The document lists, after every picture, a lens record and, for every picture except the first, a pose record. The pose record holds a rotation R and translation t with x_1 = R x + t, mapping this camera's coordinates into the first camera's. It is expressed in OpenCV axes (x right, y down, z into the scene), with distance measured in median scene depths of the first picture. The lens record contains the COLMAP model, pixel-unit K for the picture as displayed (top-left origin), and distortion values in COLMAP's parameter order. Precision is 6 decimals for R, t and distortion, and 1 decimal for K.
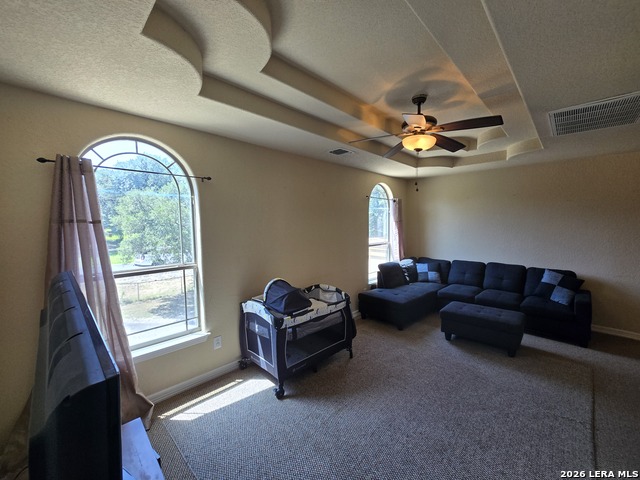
lens RADIAL K [[262.3, 0, 320.0], [0, 262.3, 240.0], [0, 0, 1]] dist [0.000034, 0.000041]
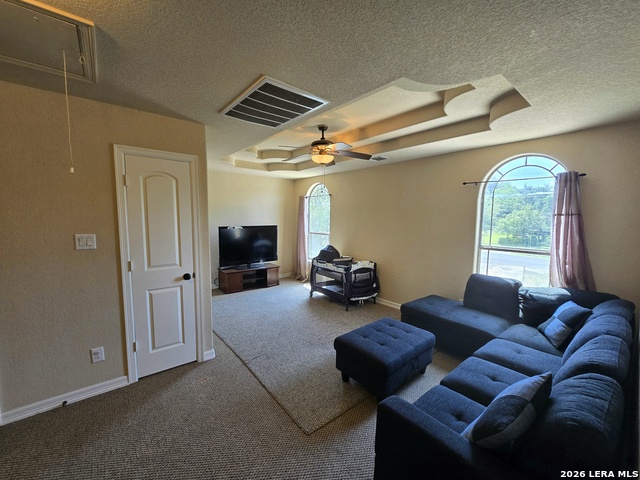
lens RADIAL K [[262.3, 0, 320.0], [0, 262.3, 240.0], [0, 0, 1]] dist [0.000034, 0.000041]
pose [[-0.118721, 0.059447, -0.991146, 0.948138], [-0.102959, 0.992088, 0.071837, -0.010549], [0.987575, 0.110576, -0.111661, 0.613141]]
